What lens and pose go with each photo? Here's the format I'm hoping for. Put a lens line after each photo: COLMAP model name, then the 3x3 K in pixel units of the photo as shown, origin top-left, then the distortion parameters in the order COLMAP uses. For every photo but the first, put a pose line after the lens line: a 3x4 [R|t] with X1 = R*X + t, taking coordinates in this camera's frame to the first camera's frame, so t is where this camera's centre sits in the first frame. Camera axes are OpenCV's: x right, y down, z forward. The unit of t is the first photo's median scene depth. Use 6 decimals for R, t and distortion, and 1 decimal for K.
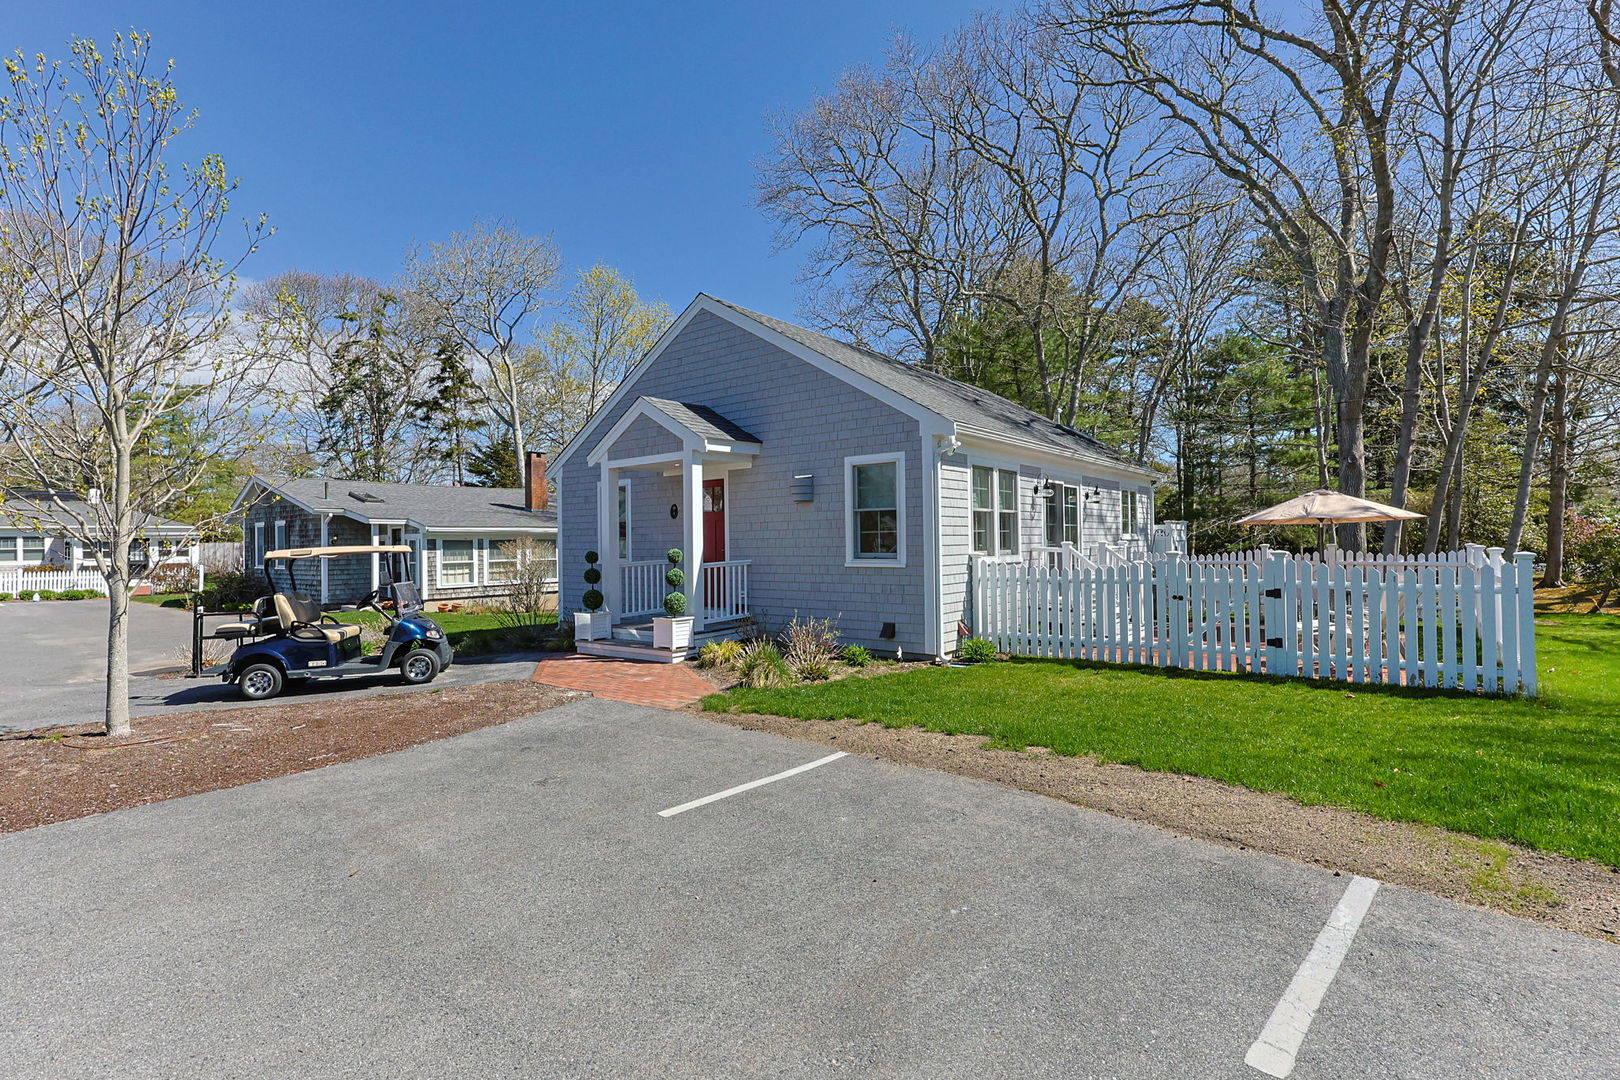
lens RADIAL K [[797.5, 0, 807.6], [0, 797.5, 526.8], [0, 0, 1]] dist [0.028108, -0.011053]
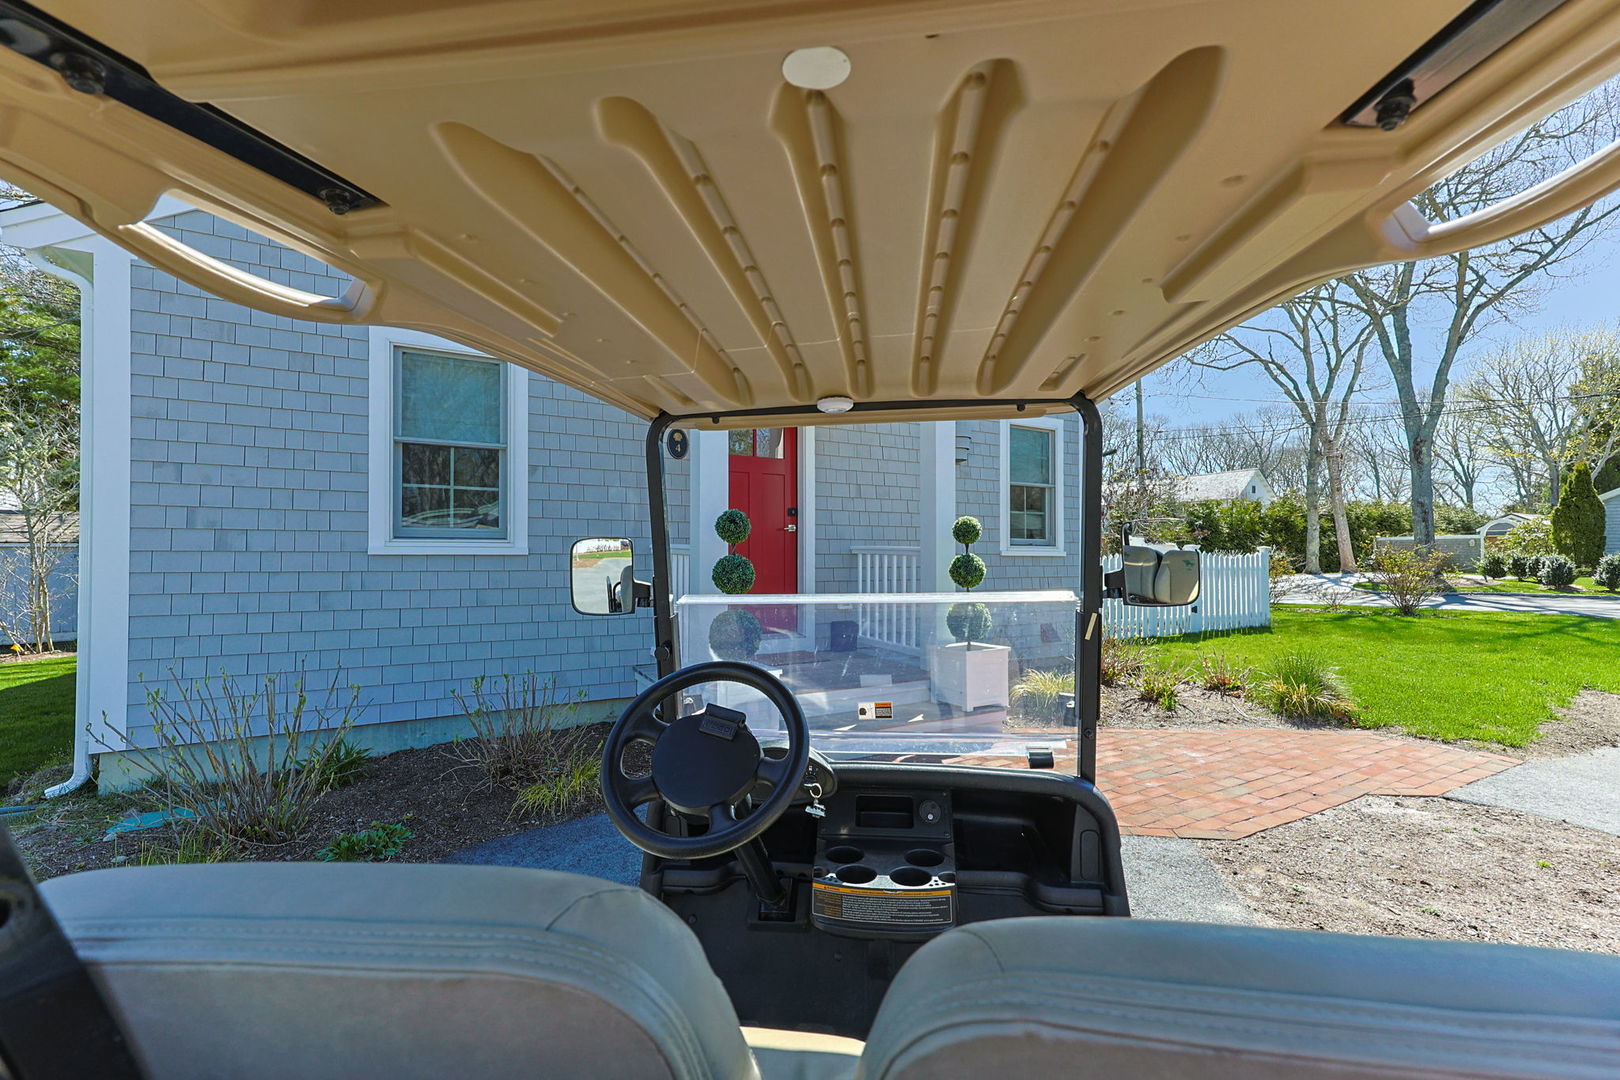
lens RADIAL K [[678.2, 0, 813.0], [0, 678.2, 549.8], [0, 0, 1]] dist [0.016478, 0.000069]
pose [[0.381612, 0.022774, 0.924042, -0.614694], [-0.025002, 0.999585, -0.014310, 0.058022], [-0.923984, -0.017642, 0.382023, 0.915497]]
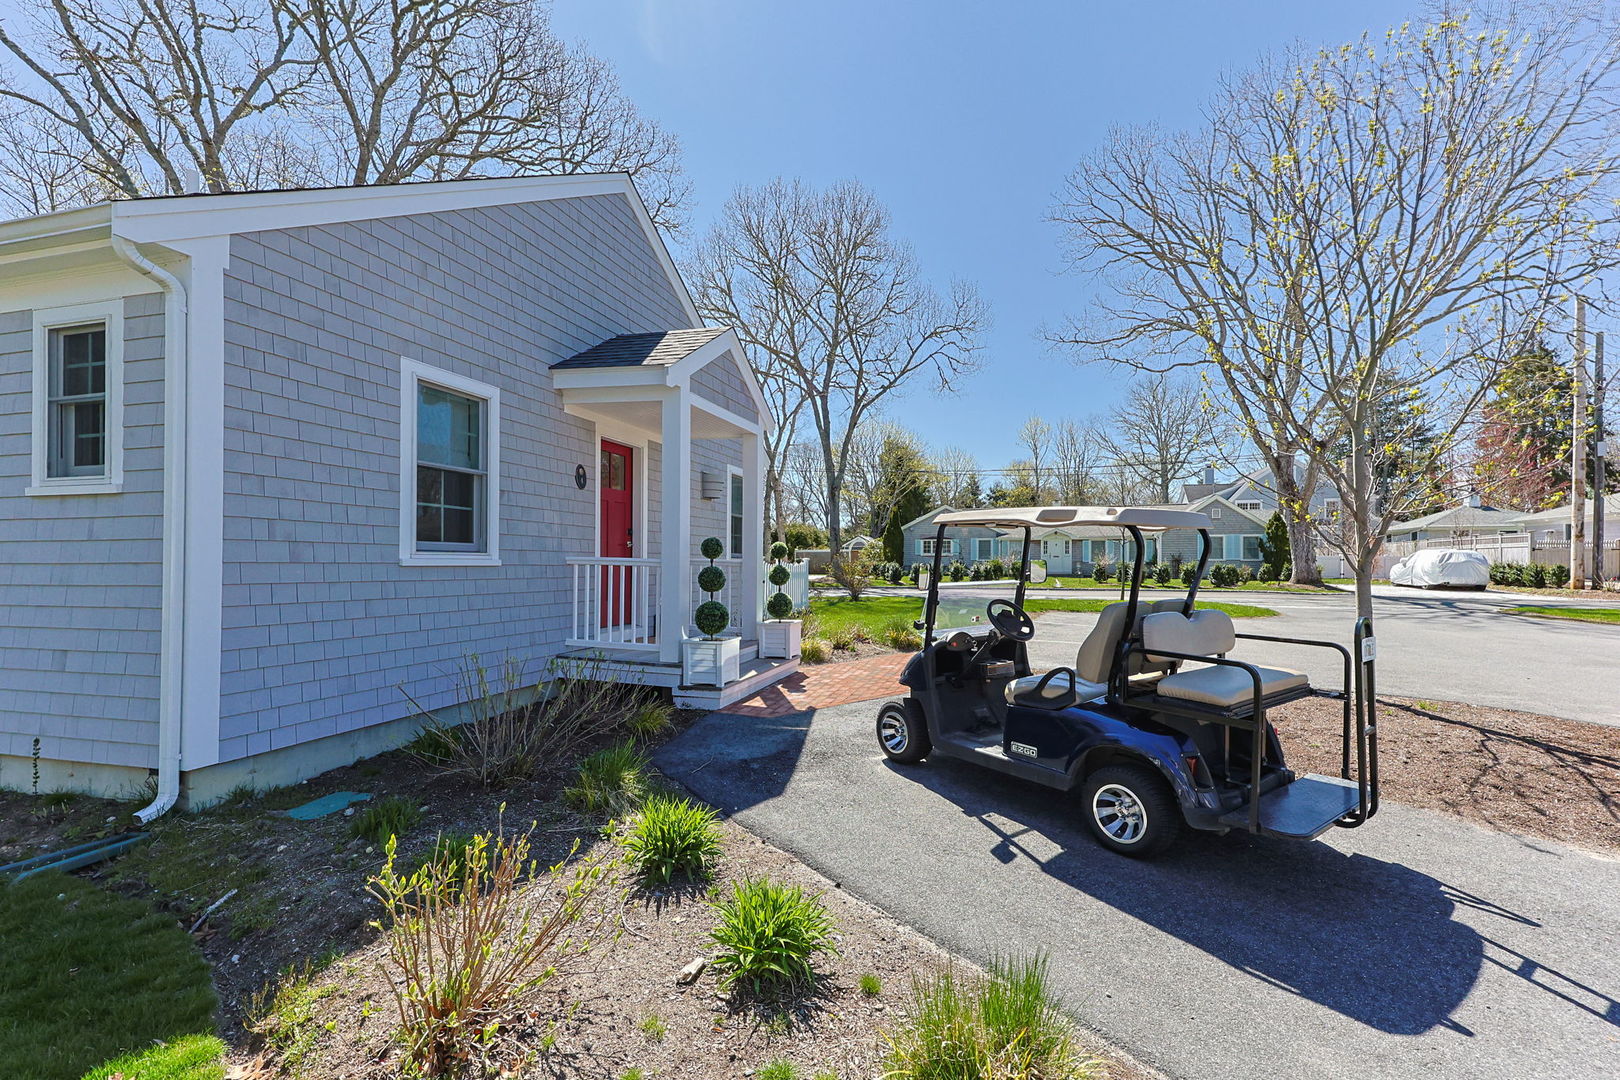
lens RADIAL K [[679.9, 0, 816.0], [0, 679.9, 557.3], [0, 0, 1]] dist [0.022122, 0.000081]
pose [[-0.361979, 0.019412, 0.931984, -0.857522], [-0.020132, 0.999387, -0.028635, 0.063599], [-0.931969, -0.029128, -0.361366, 1.218755]]
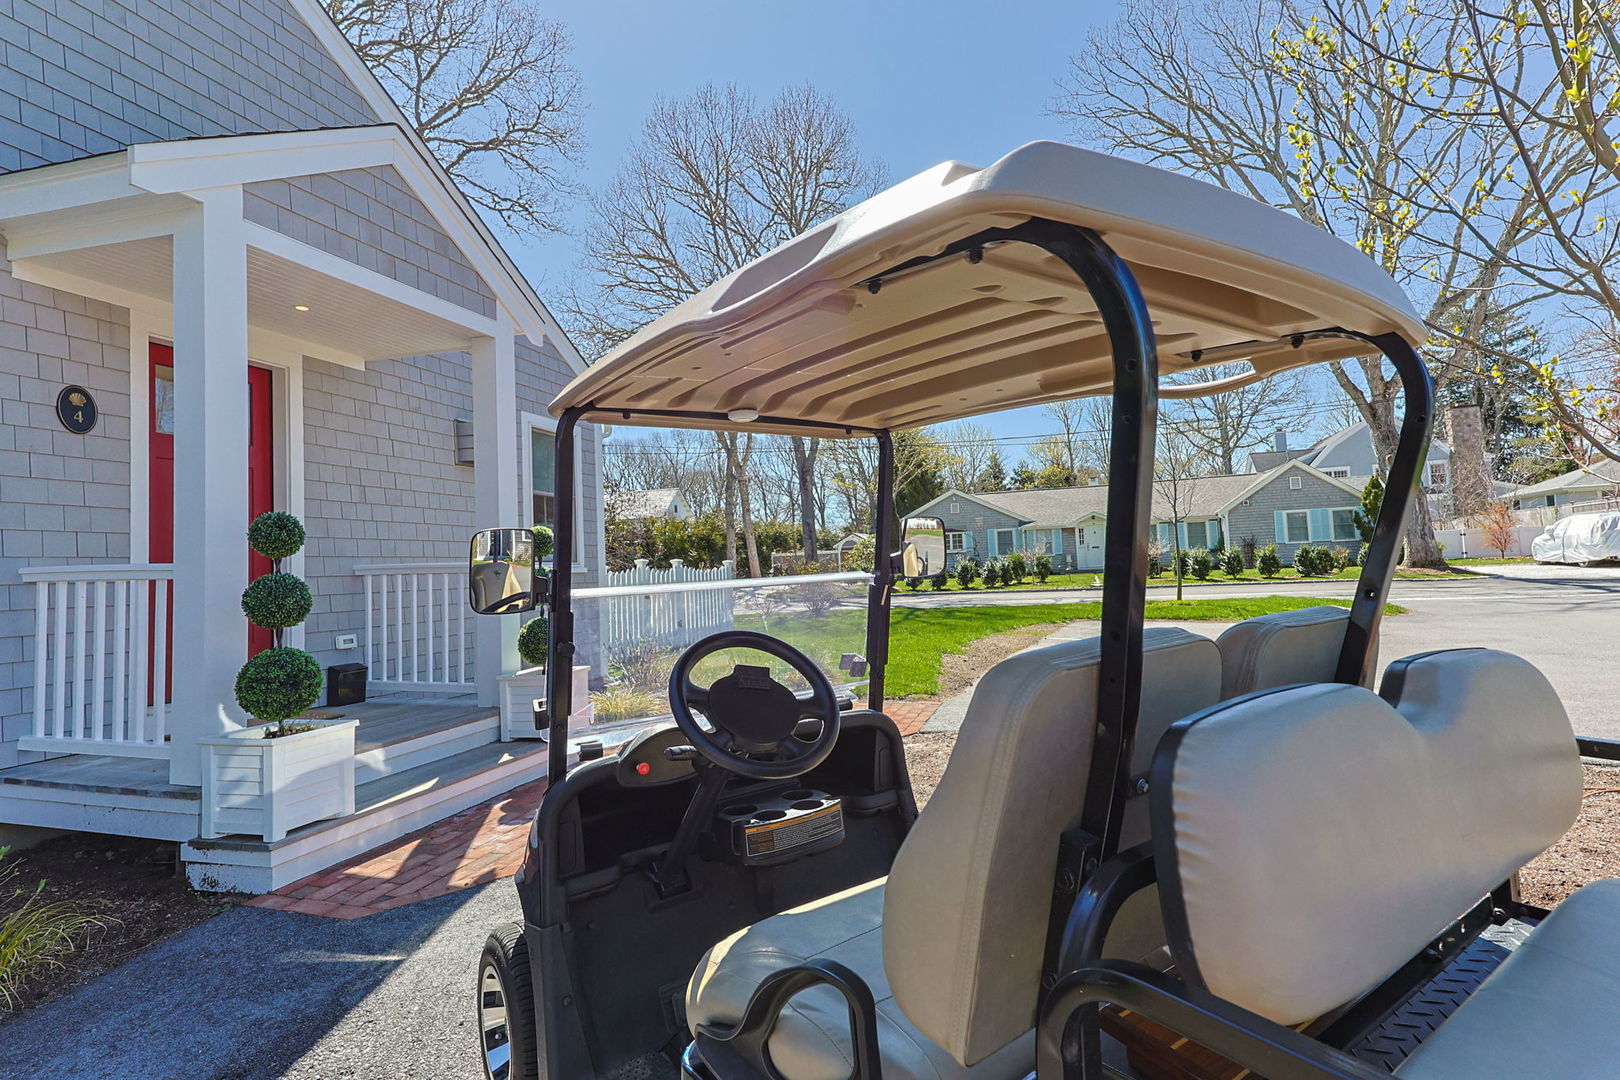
lens RADIAL K [[797.5, 0, 807.6], [0, 797.5, 526.8], [0, 0, 1]] dist [0.028108, -0.011053]
pose [[-0.346398, 0.078432, 0.934803, -0.663791], [0.024368, 0.996915, -0.074614, 0.066954], [-0.937771, -0.003067, -0.347240, 1.008027]]
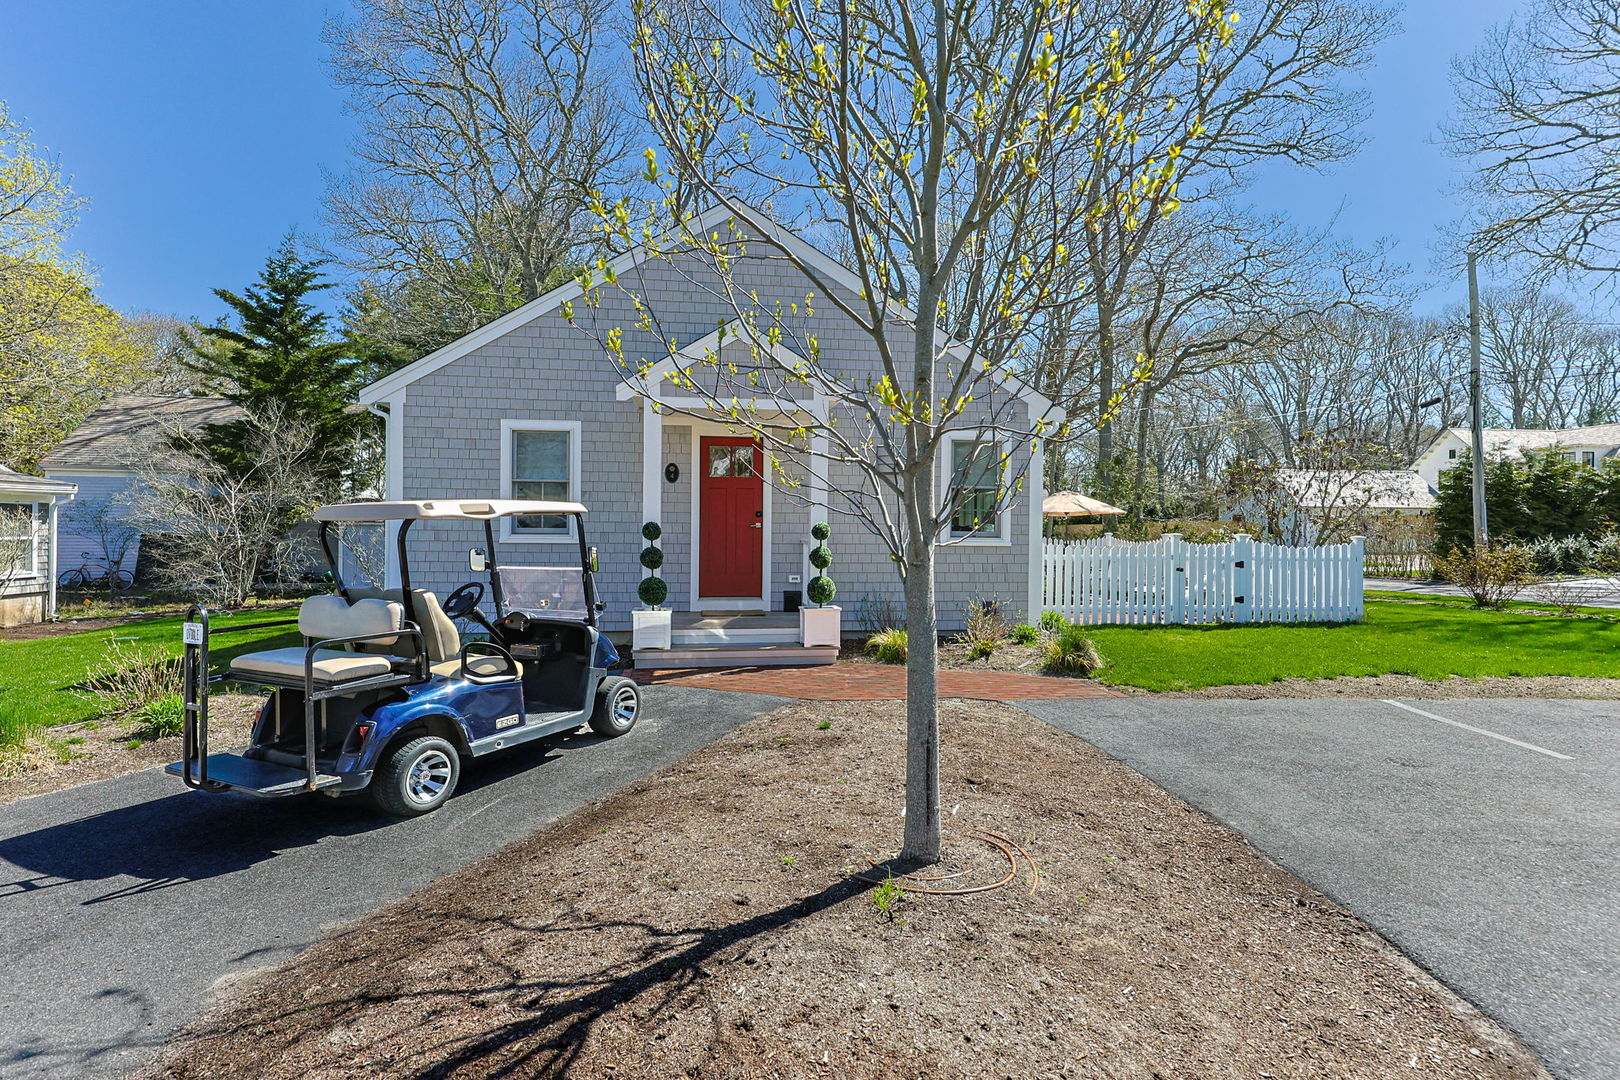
lens RADIAL K [[812.9, 0, 819.4], [0, 812.9, 531.4], [0, 0, 1]] dist [0.031765, 0.000115]
pose [[0.697233, 0.016205, 0.716662, -0.745973], [-0.034048, 0.999365, 0.010528, 0.027675], [-0.716036, -0.031742, 0.697342, 0.425255]]
